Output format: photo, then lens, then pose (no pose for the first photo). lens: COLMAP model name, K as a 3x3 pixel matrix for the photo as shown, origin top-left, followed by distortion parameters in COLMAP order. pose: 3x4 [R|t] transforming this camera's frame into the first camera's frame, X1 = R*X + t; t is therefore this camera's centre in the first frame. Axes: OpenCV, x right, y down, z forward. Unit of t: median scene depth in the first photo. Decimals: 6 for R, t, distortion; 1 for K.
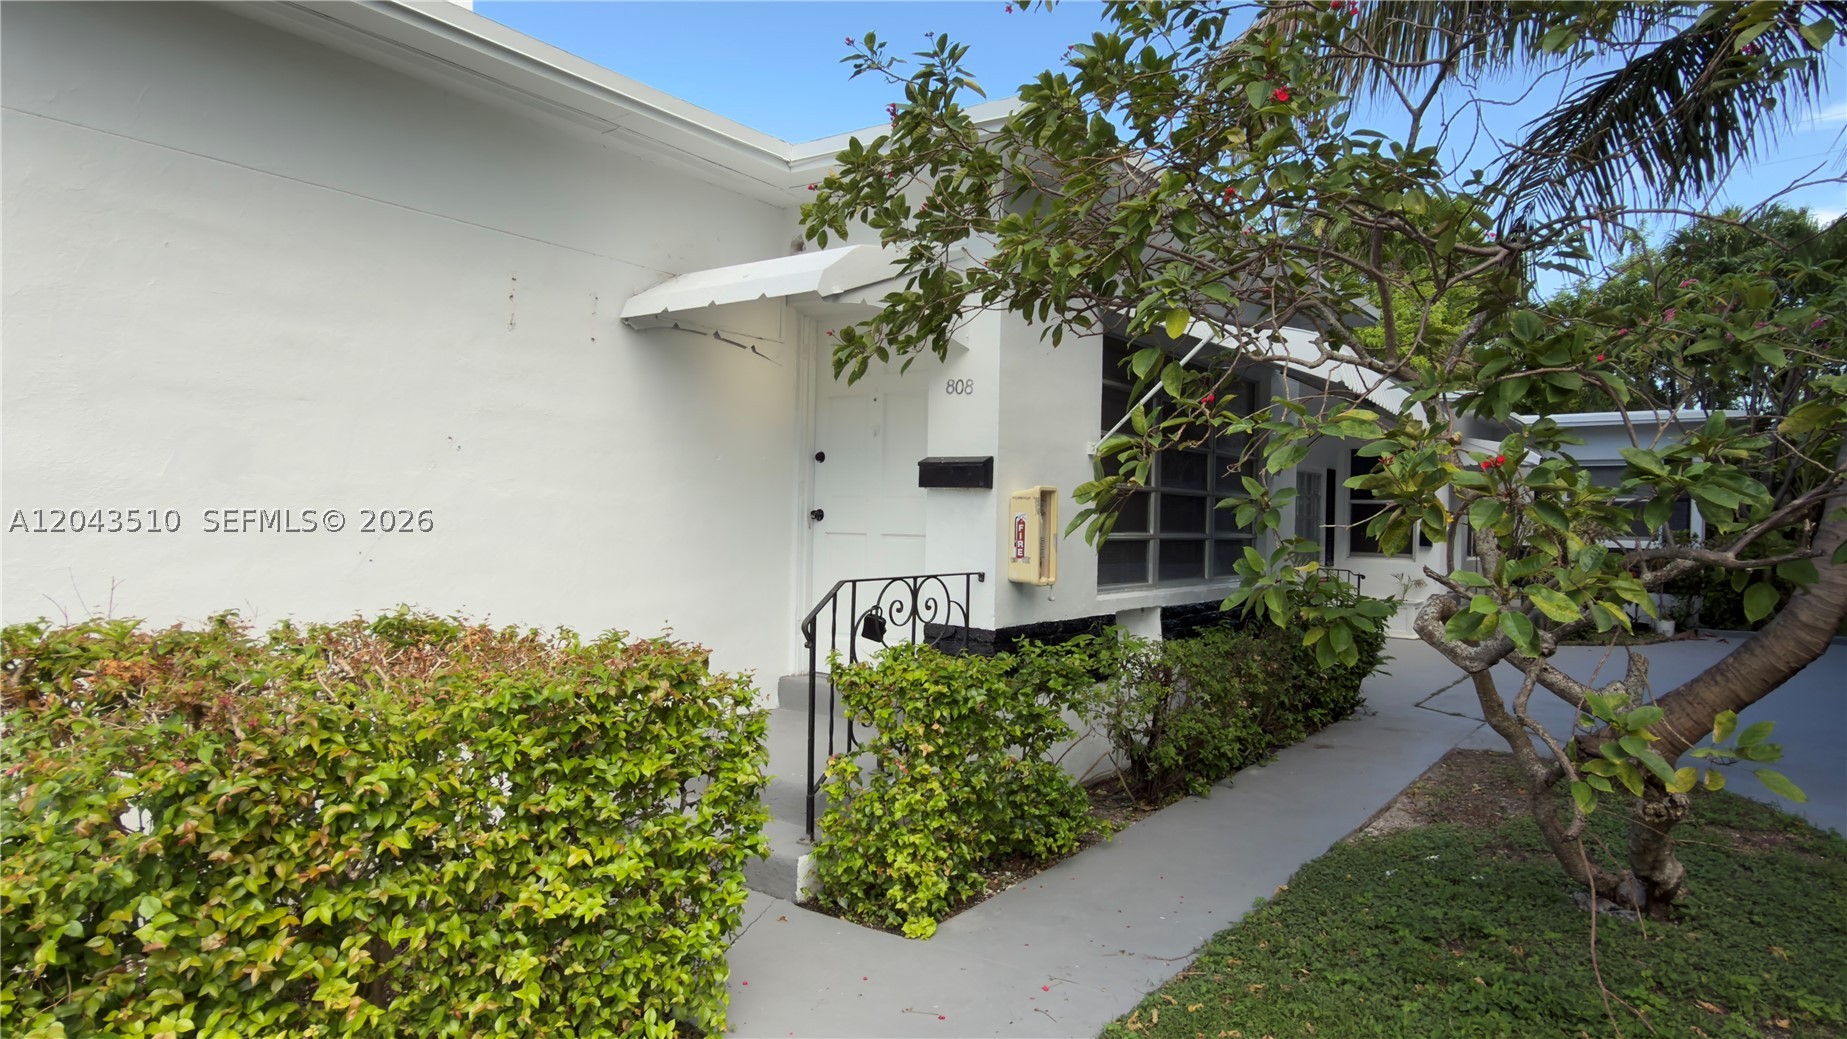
lens RADIAL K [[1094.5, 0, 921.2], [0, 1094.5, 520.9], [0, 0, 1]] dist [0.000844, 0.000095]
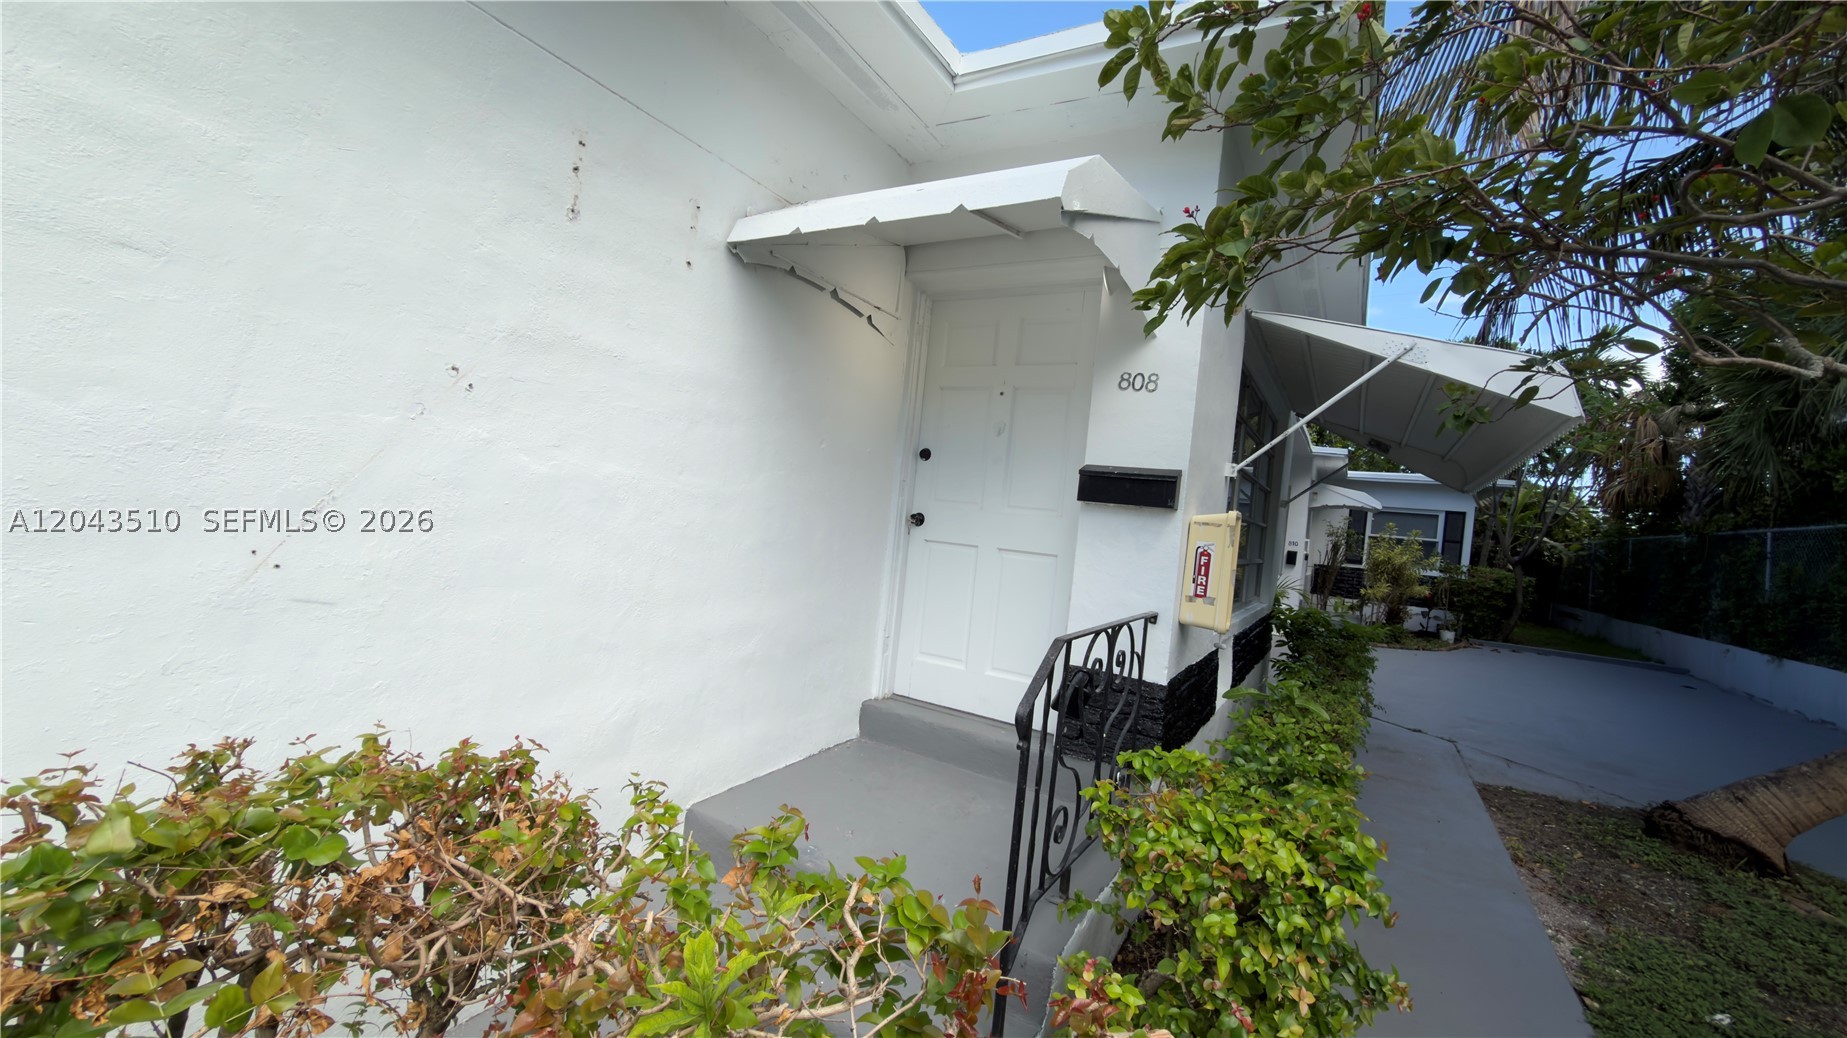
lens RADIAL K [[735.3, 0, 928.6], [0, 735.3, 518.2], [0, 0, 1]] dist [-0.003365, -0.000118]
pose [[0.991849, 0.077756, 0.100946, -0.167331], [-0.078886, 0.996857, 0.007250, -0.012977], [-0.100065, -0.015154, 0.994866, 0.467028]]
